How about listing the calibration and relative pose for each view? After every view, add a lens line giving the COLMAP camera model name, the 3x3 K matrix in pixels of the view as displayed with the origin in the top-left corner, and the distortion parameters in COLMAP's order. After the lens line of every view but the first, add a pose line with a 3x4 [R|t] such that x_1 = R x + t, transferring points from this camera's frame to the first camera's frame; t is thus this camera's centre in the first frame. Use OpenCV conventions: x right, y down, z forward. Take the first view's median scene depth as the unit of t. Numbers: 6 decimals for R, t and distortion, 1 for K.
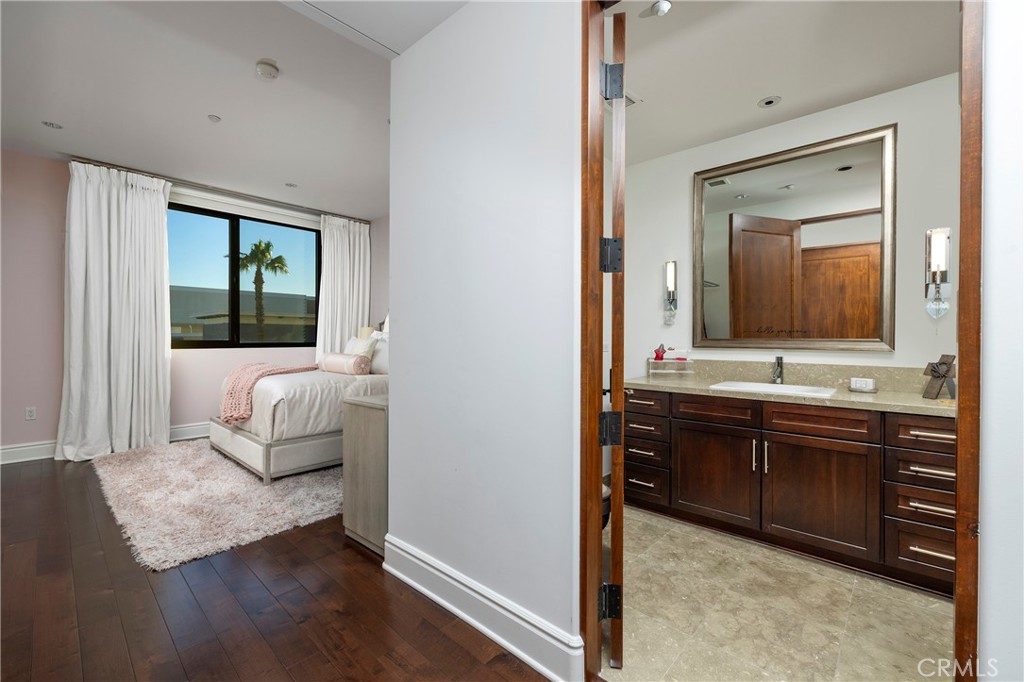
lens RADIAL K [[433.7, 0, 518.6], [0, 433.7, 344.1], [0, 0, 1]] dist [-0.000005, 0.000450]
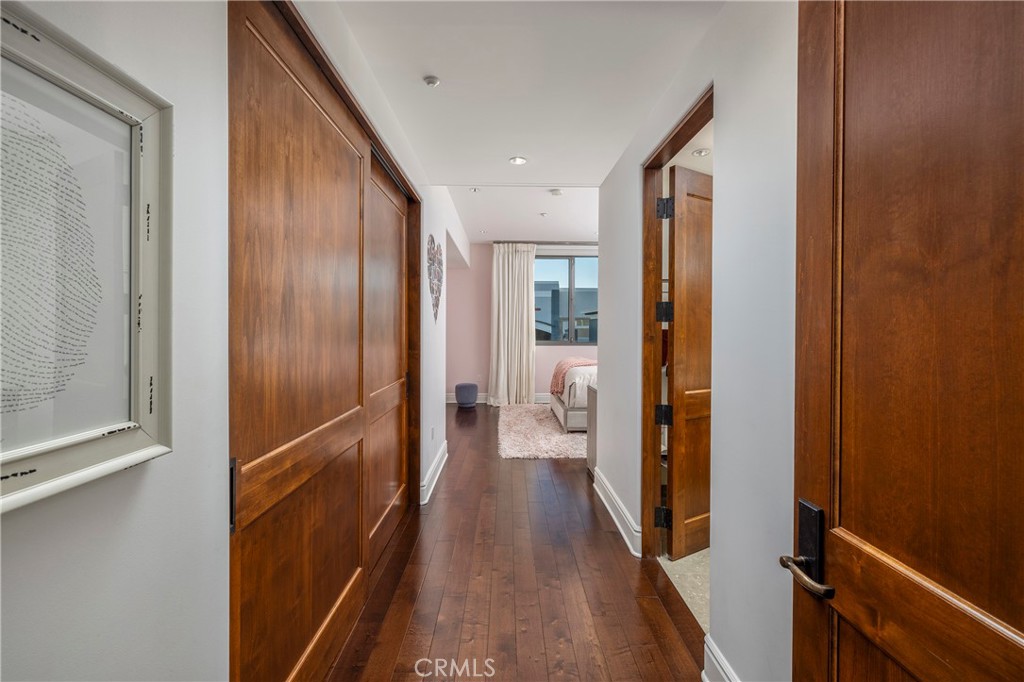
lens RADIAL K [[433.7, 0, 506.4], [0, 433.7, 334.5], [0, 0, 1]] dist [-0.000005, 0.000450]
pose [[0.679452, 0.006505, -0.733691, 0.587666], [-0.006626, 0.999974, 0.002731, -0.067692], [0.733690, 0.003006, 0.679478, -0.343937]]
